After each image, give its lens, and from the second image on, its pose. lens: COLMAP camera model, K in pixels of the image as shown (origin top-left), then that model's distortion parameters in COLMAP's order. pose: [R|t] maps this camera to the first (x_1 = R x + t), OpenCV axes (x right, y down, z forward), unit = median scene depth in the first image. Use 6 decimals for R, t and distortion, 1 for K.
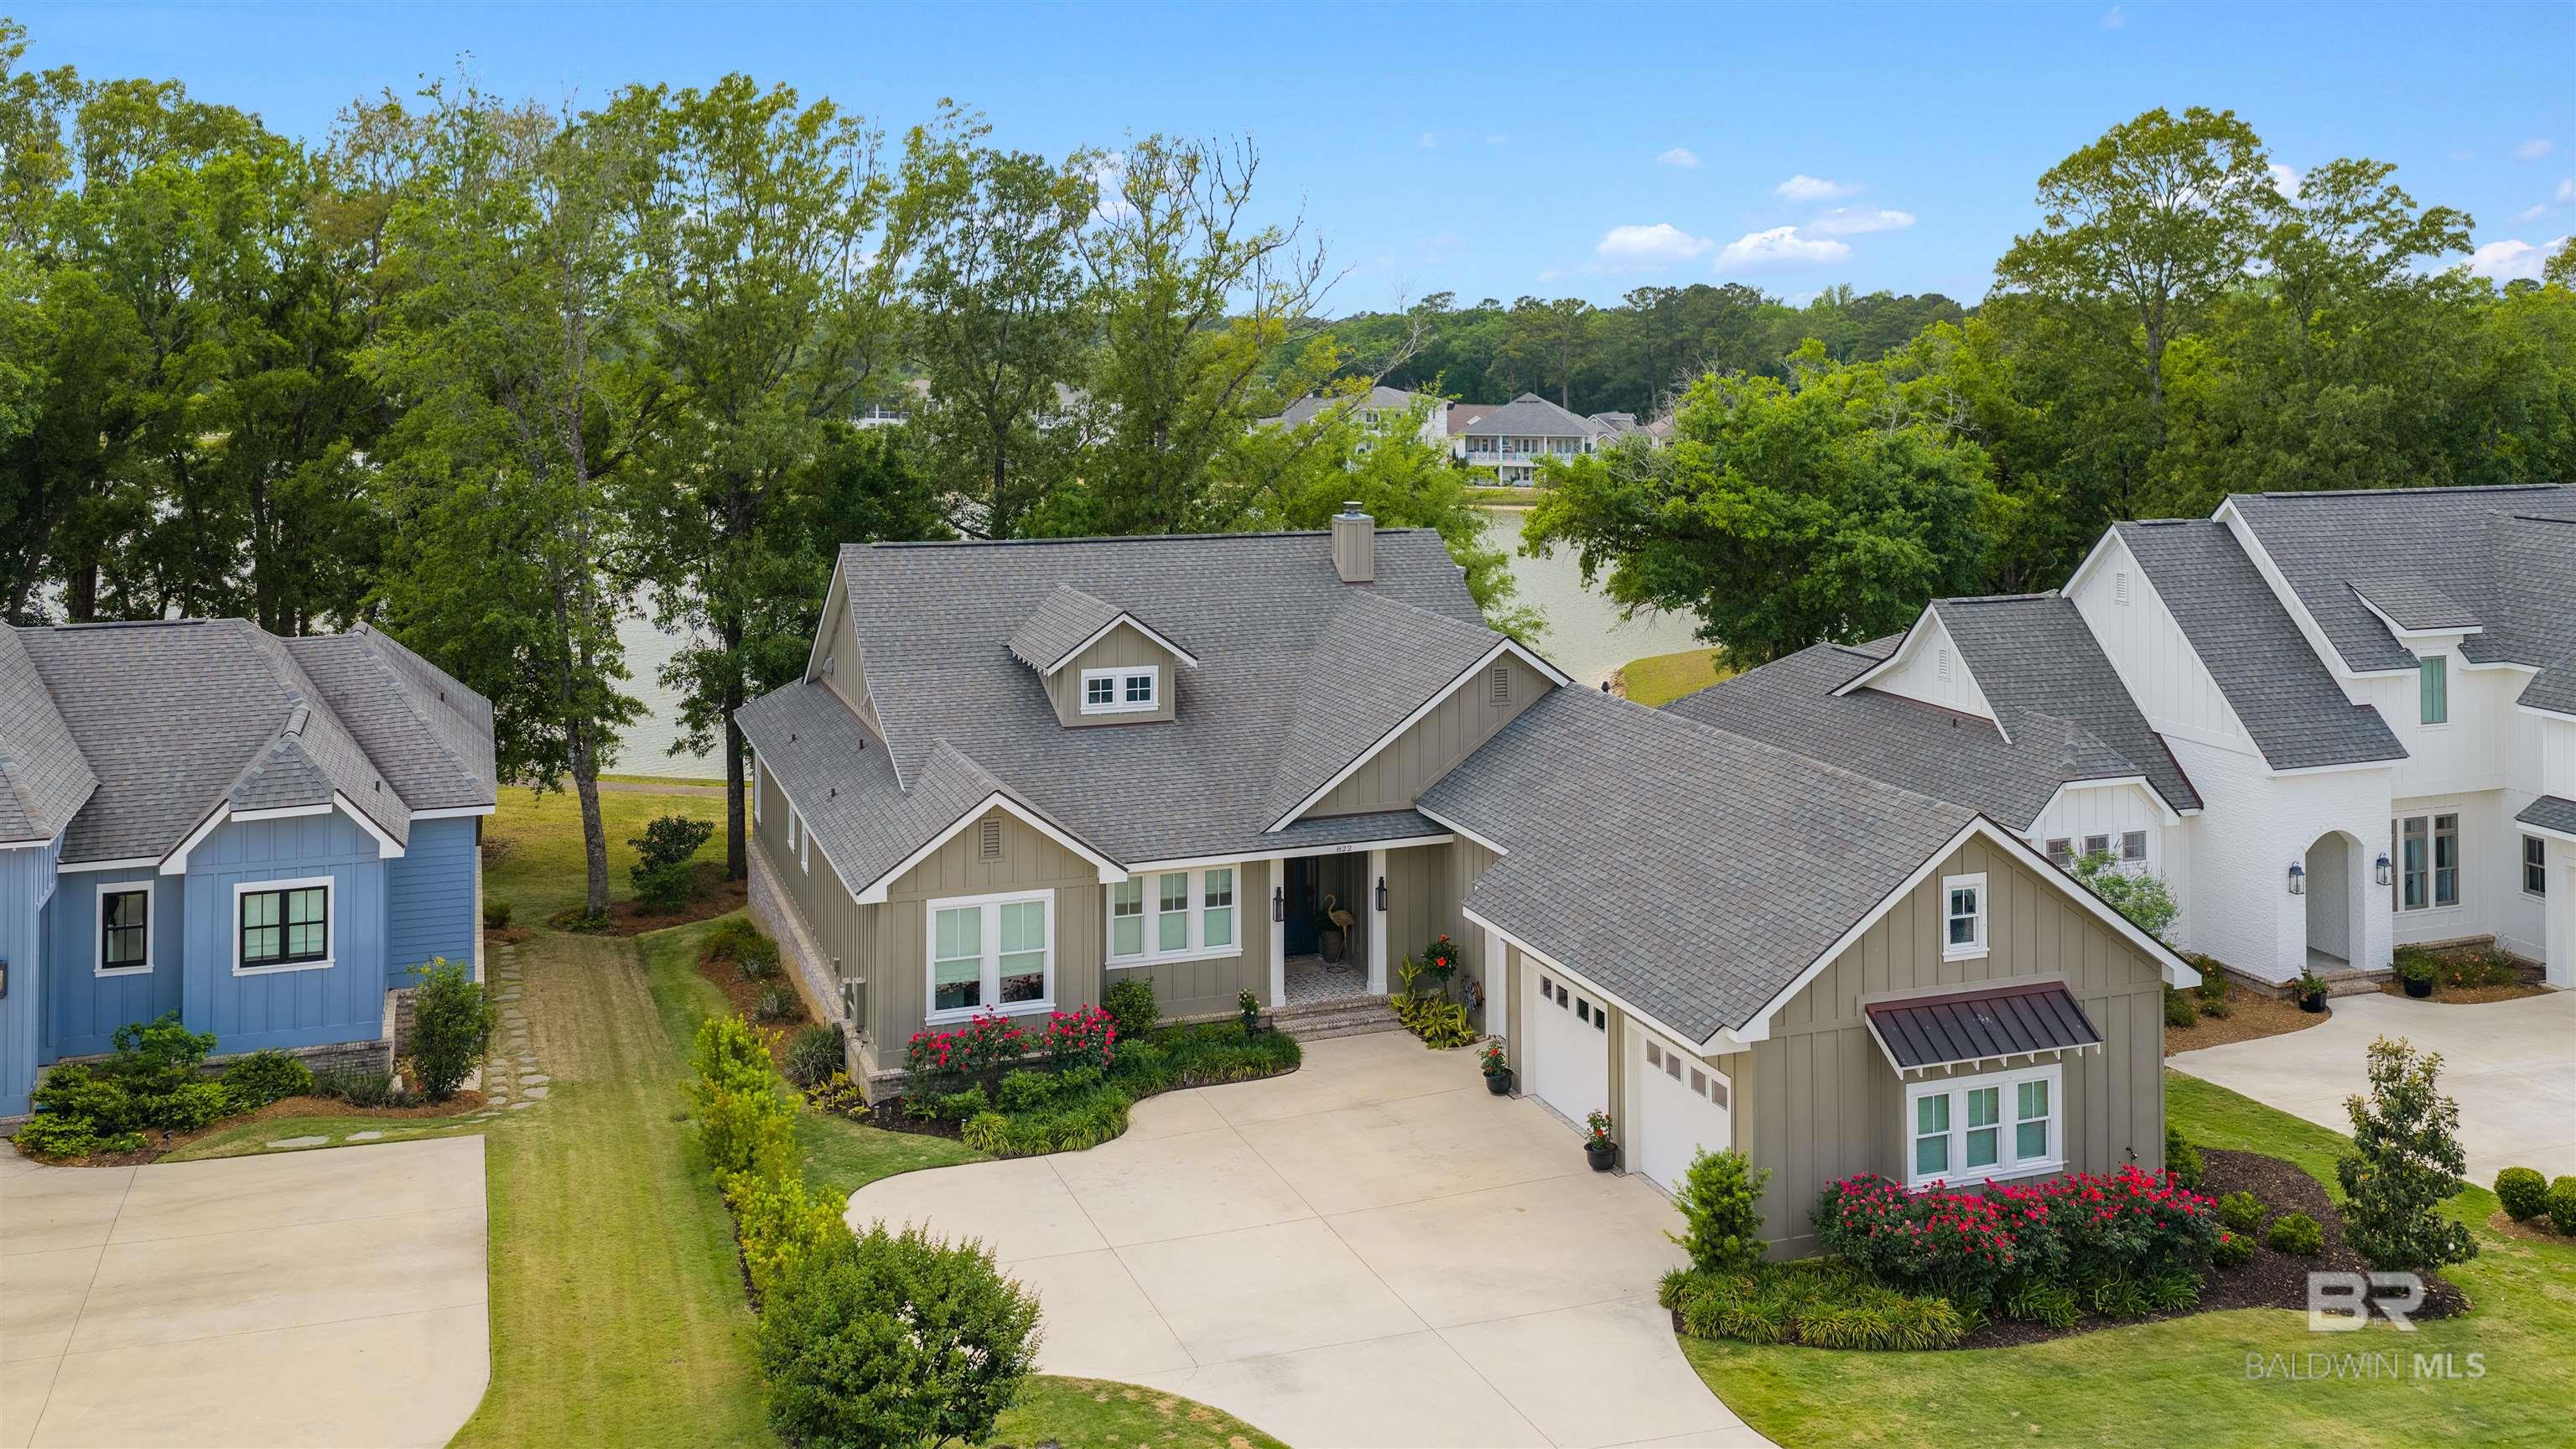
lens RADIAL K [[2169.4, 0, 1286.6], [0, 2169.4, 307.1], [0, 0, 1]] dist [0.005165, -0.008429]
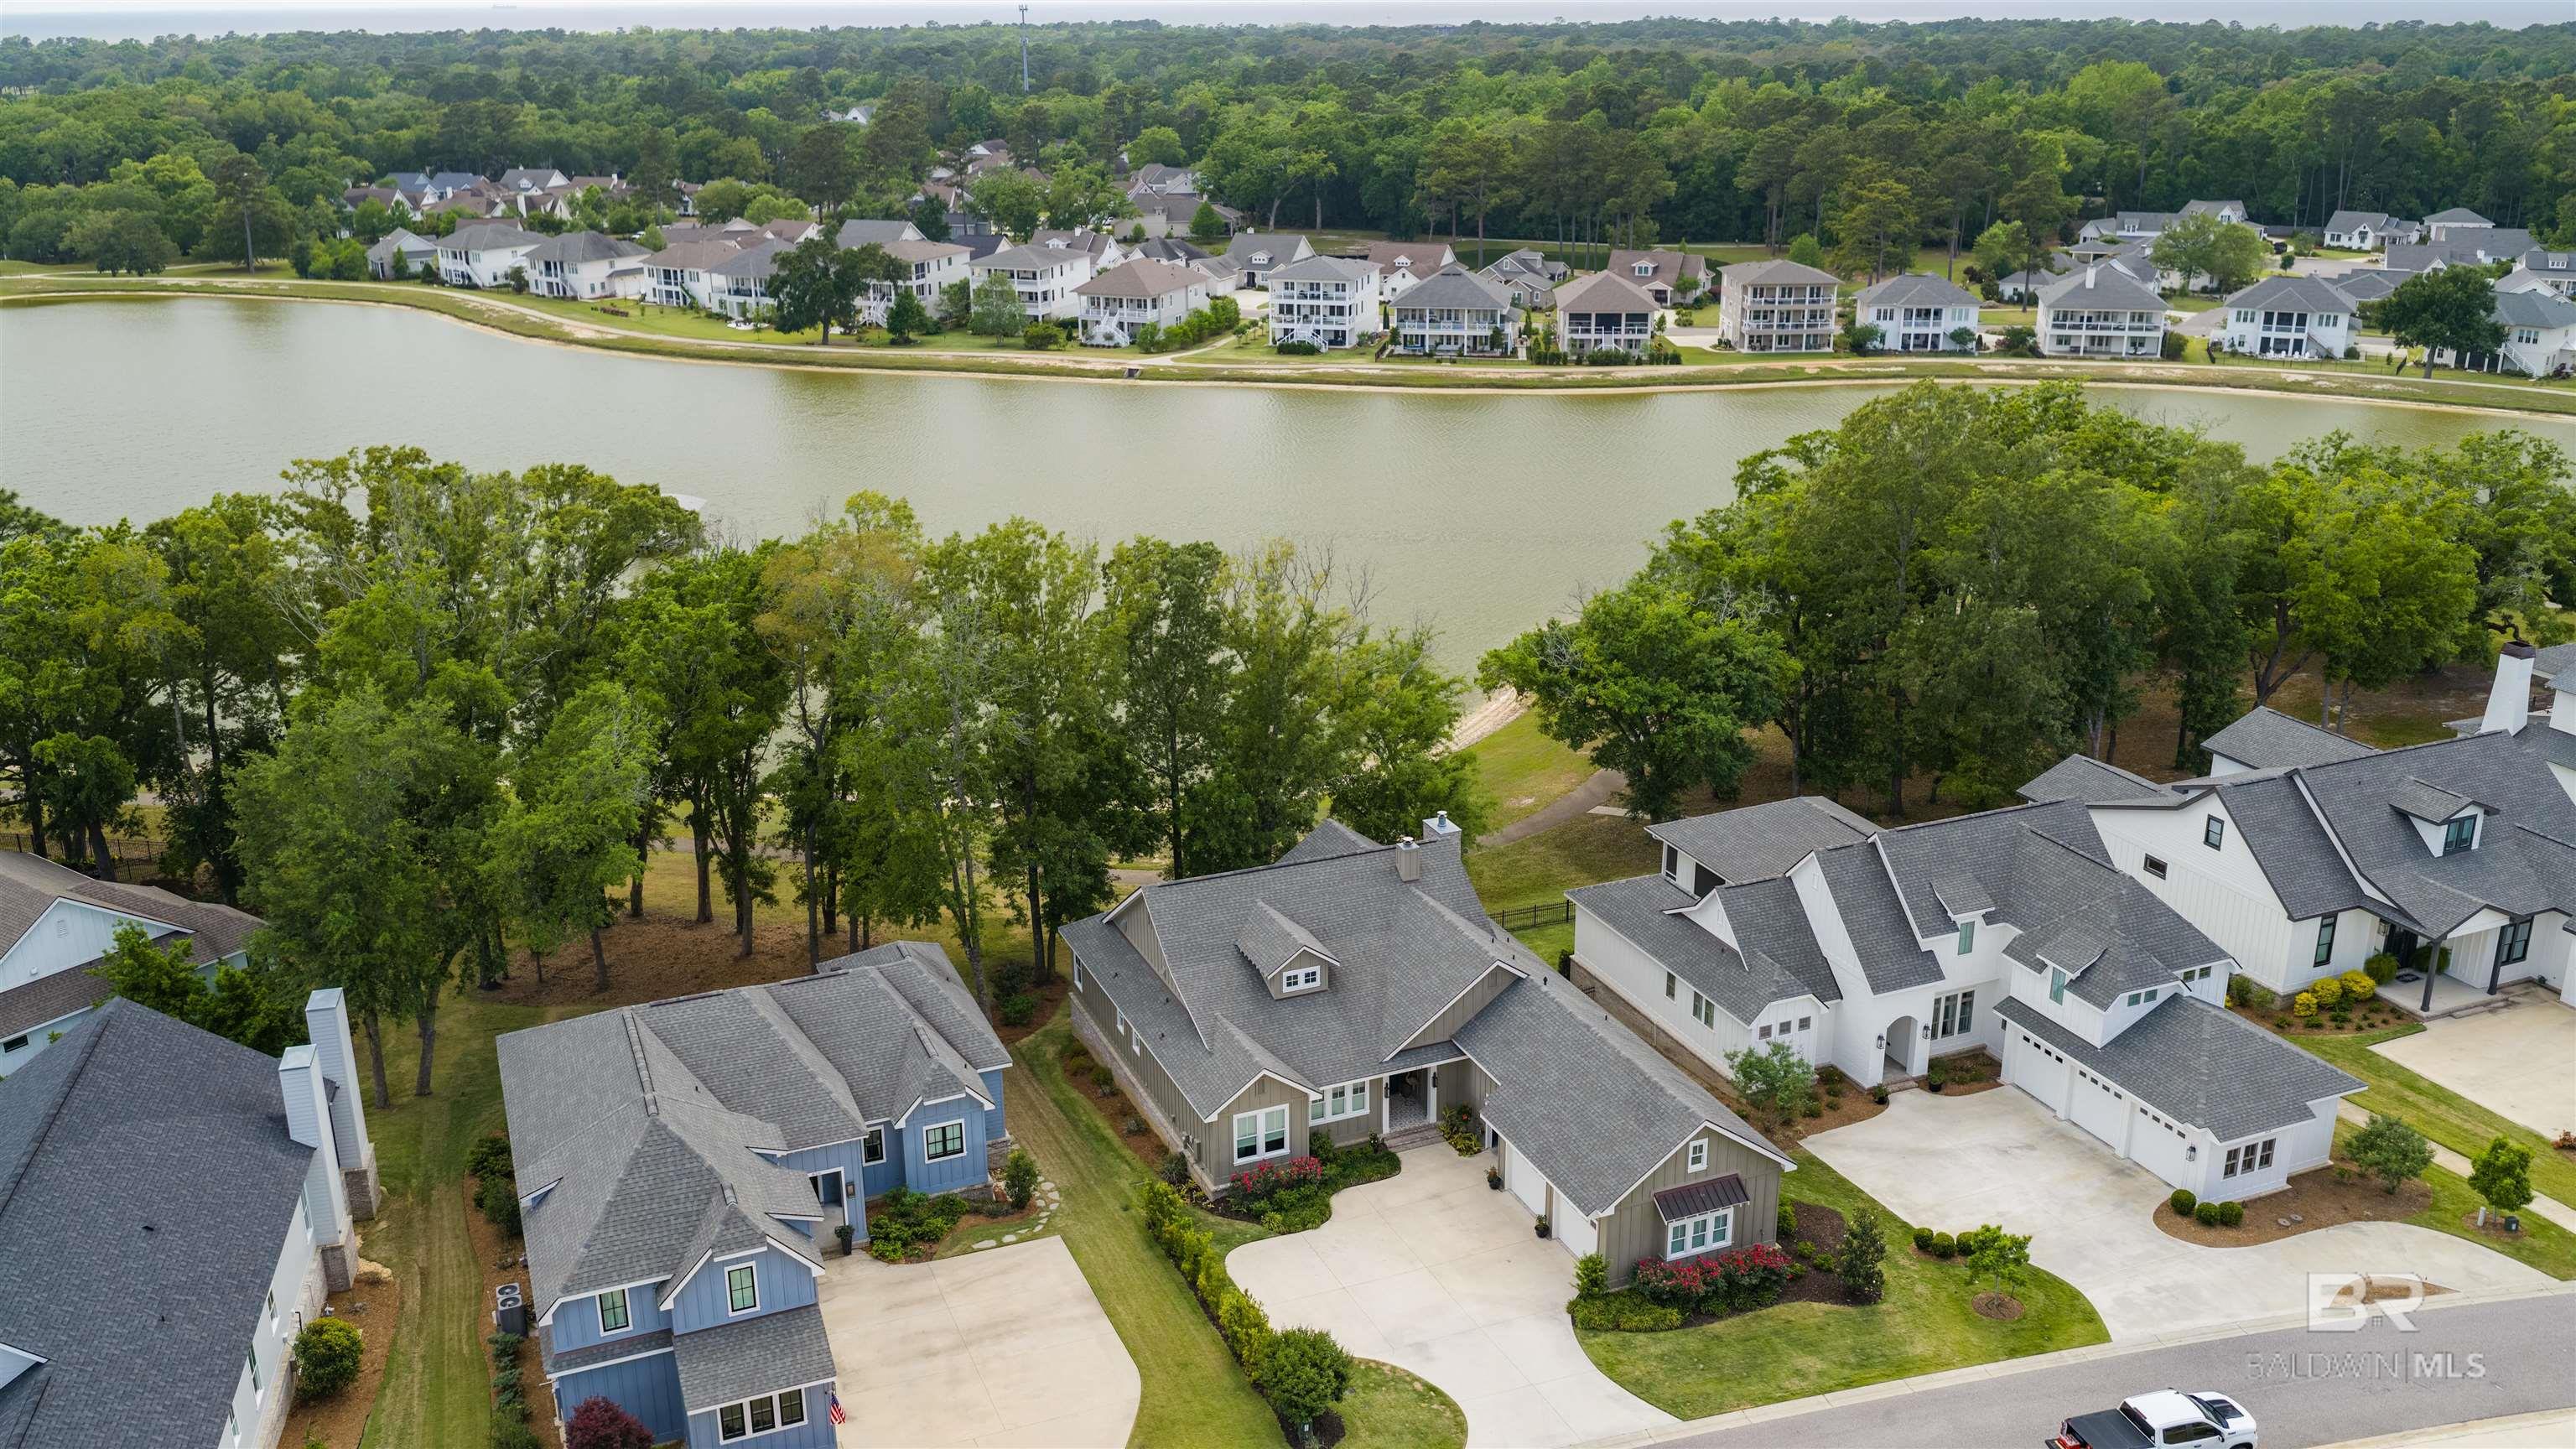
lens RADIAL K [[2075.6, 0, 1288.0], [0, 2075.6, 724.5], [0, 0, 1]] dist [0.002403, -0.000236]
pose [[0.998957, -0.020651, 0.040734, -0.185698], [0.005684, 0.941211, 0.337770, -0.785168], [-0.045315, -0.337186, 0.940347, -0.810576]]
